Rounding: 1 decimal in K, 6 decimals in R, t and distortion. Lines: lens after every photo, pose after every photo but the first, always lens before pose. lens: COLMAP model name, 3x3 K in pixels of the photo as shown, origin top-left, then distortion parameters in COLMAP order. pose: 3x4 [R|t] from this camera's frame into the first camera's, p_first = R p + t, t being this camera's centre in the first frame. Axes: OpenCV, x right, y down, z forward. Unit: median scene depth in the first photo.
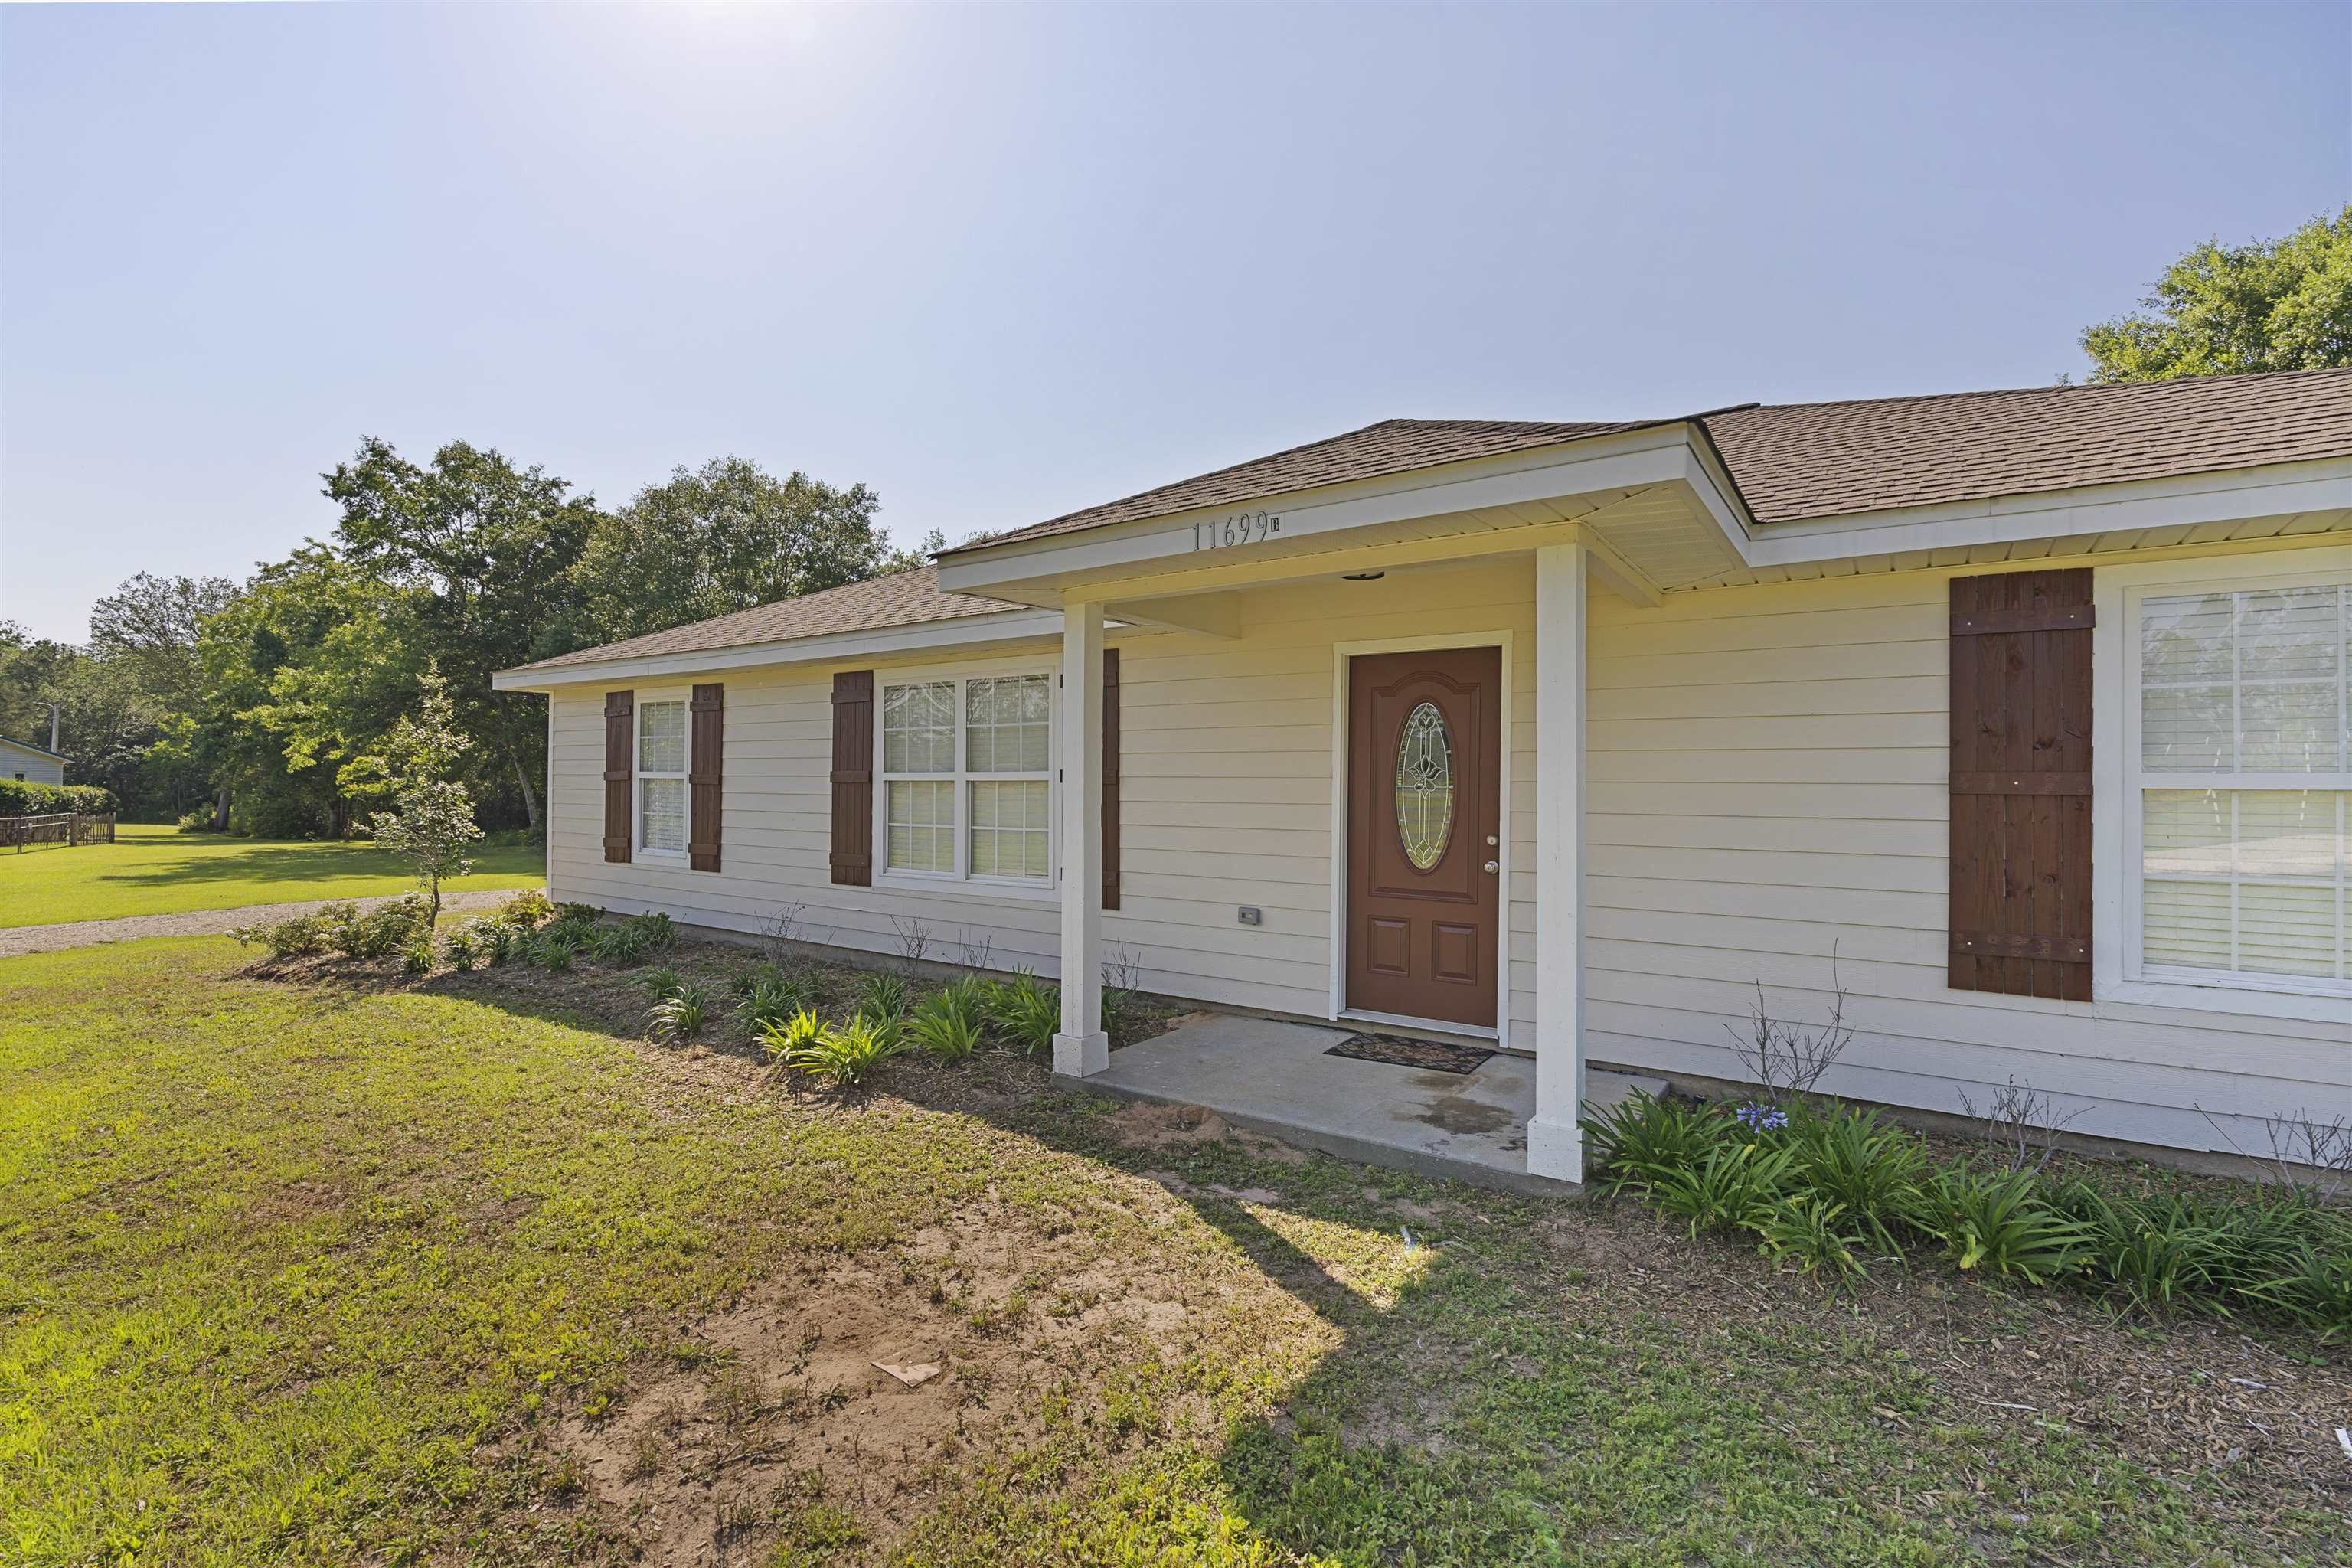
lens RADIAL K [[1081.9, 0, 1161.8], [0, 1081.9, 791.5], [0, 0, 1]] dist [-0.005675, 0.003535]
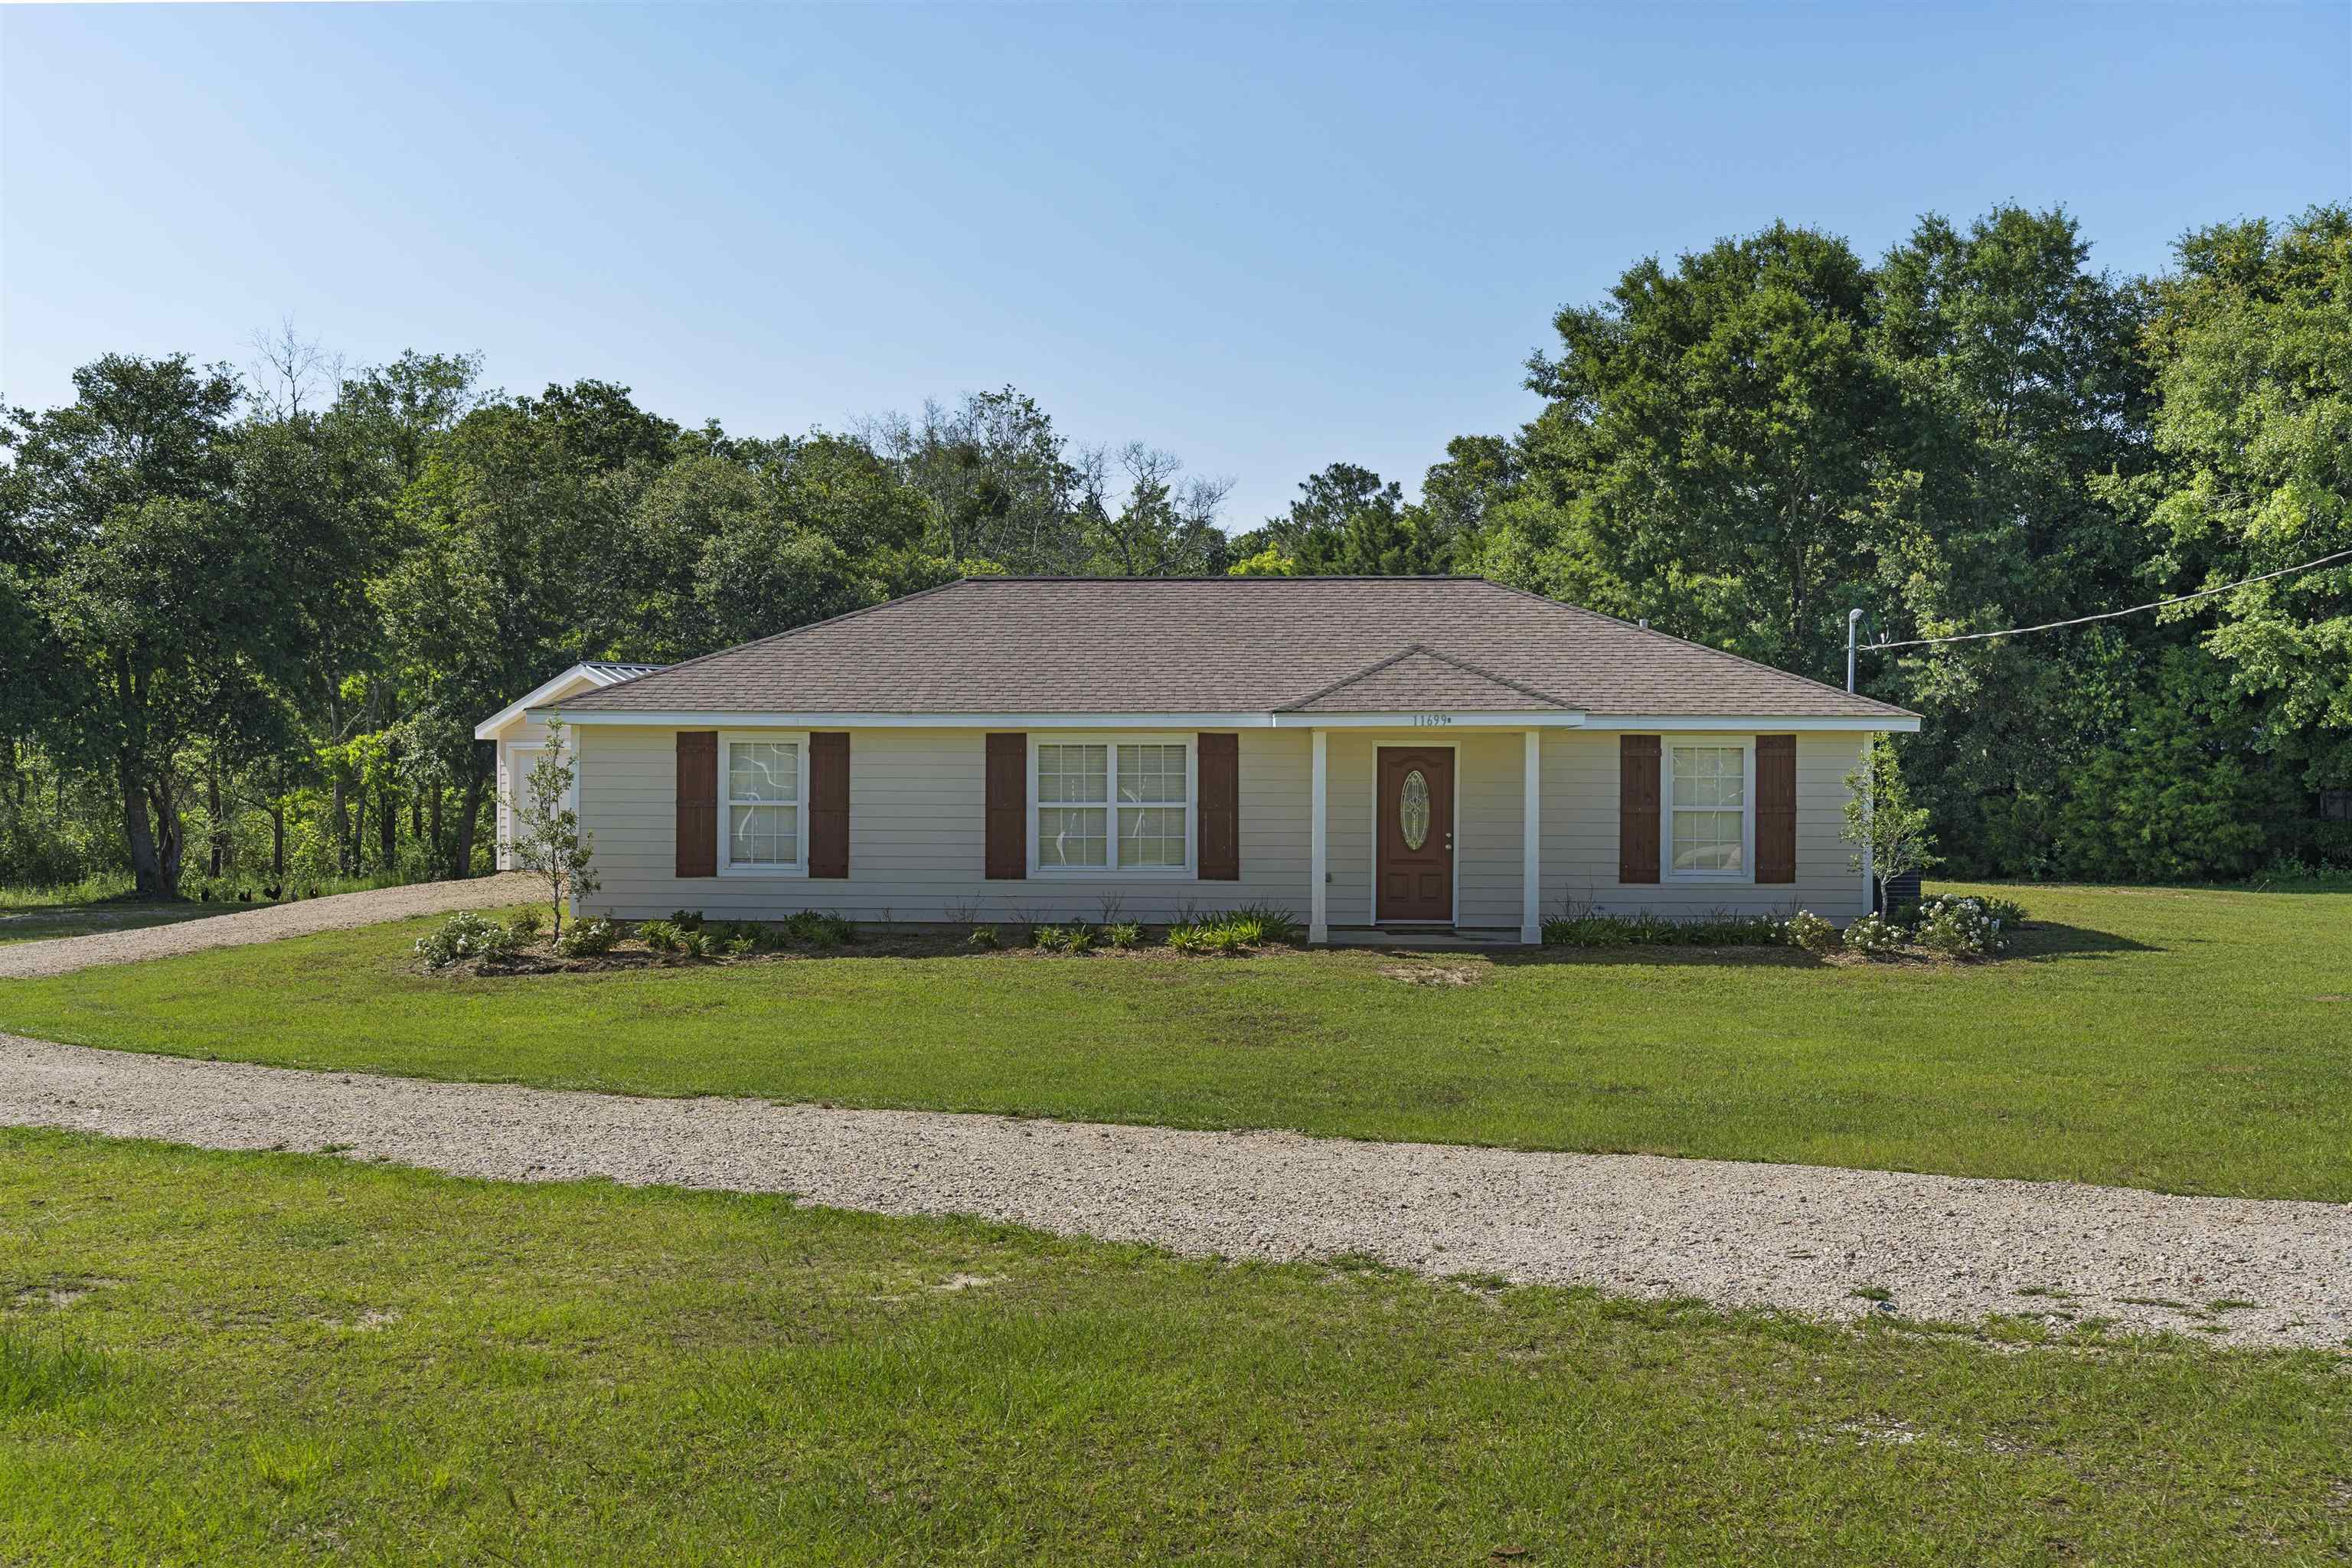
lens RADIAL K [[2270.7, 0, 1181.7], [0, 2270.7, 783.5], [0, 0, 1]] dist [0.017102, 0.000000]
pose [[0.837267, -0.006118, 0.546759, -2.596652], [0.005142, 0.999981, 0.003314, -0.075446], [-0.546769, 0.000037, 0.837283, -2.492271]]
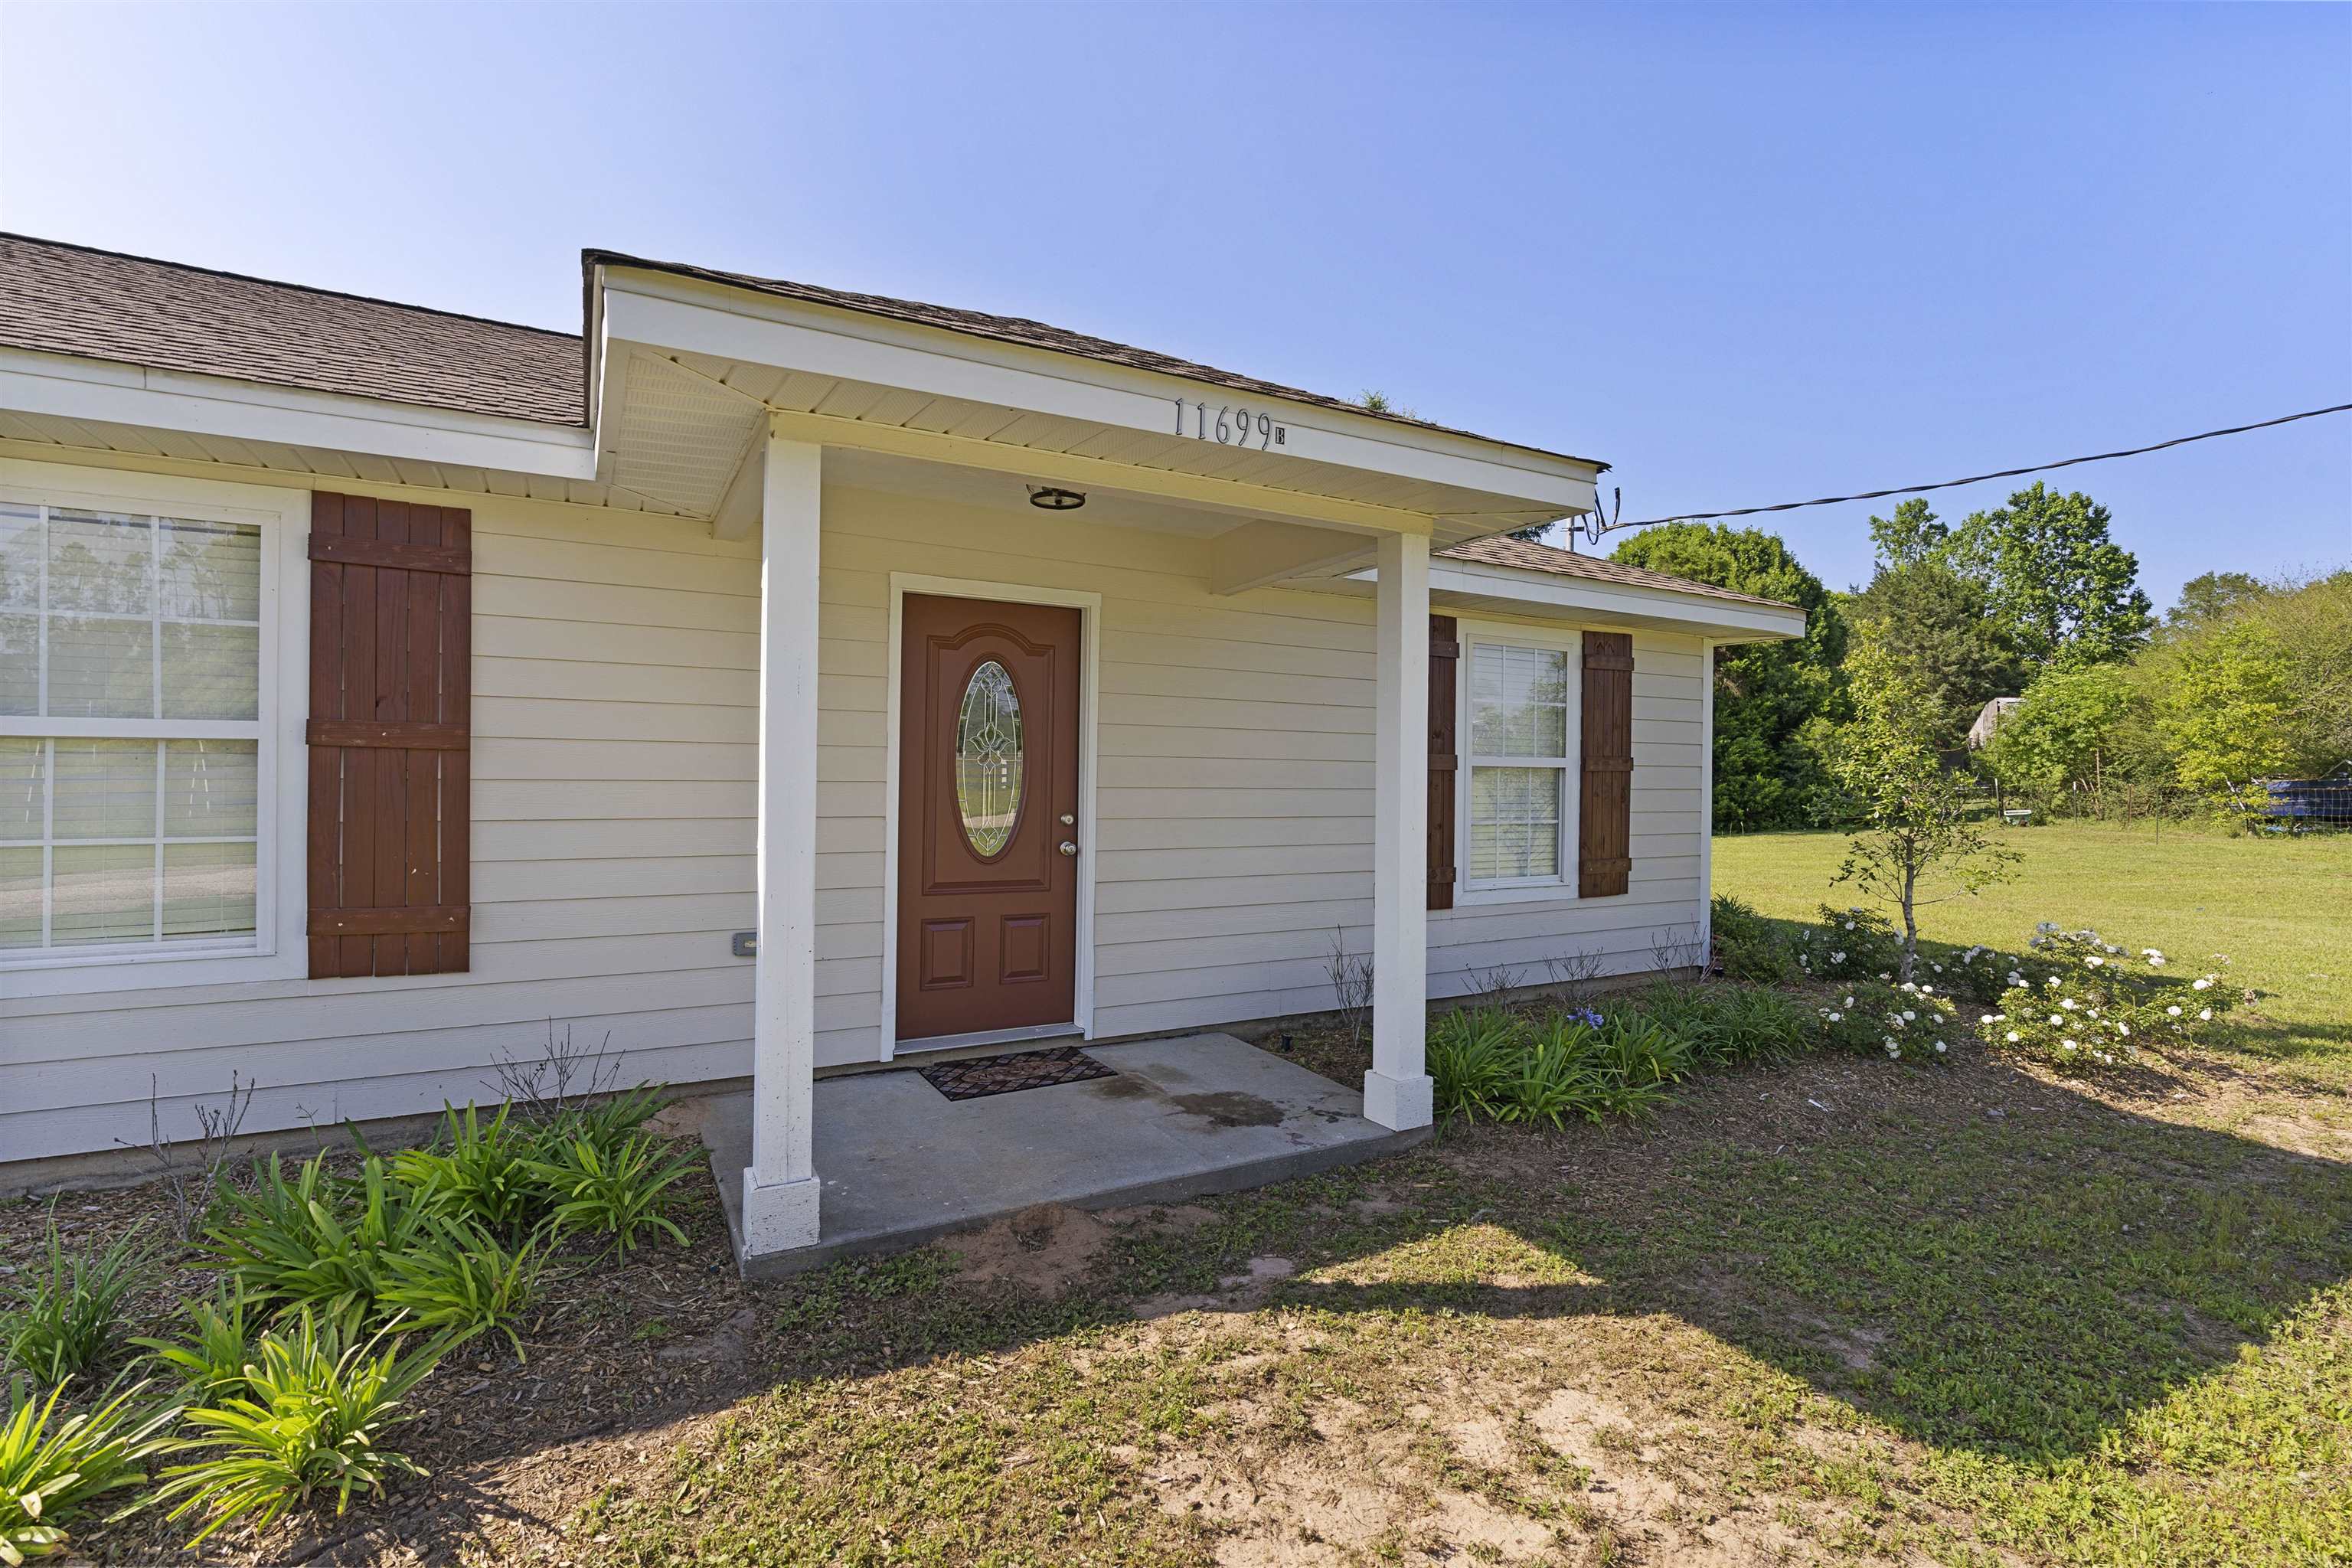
lens RADIAL K [[1081.9, 0, 1181.1], [0, 1081.9, 785.4], [0, 0, 1]] dist [-0.005675, 0.003535]
pose [[0.429432, -0.013491, 0.902998, -0.469911], [-0.003616, 0.999855, 0.016658, 0.000763], [-0.903092, -0.010419, 0.429321, 0.505938]]
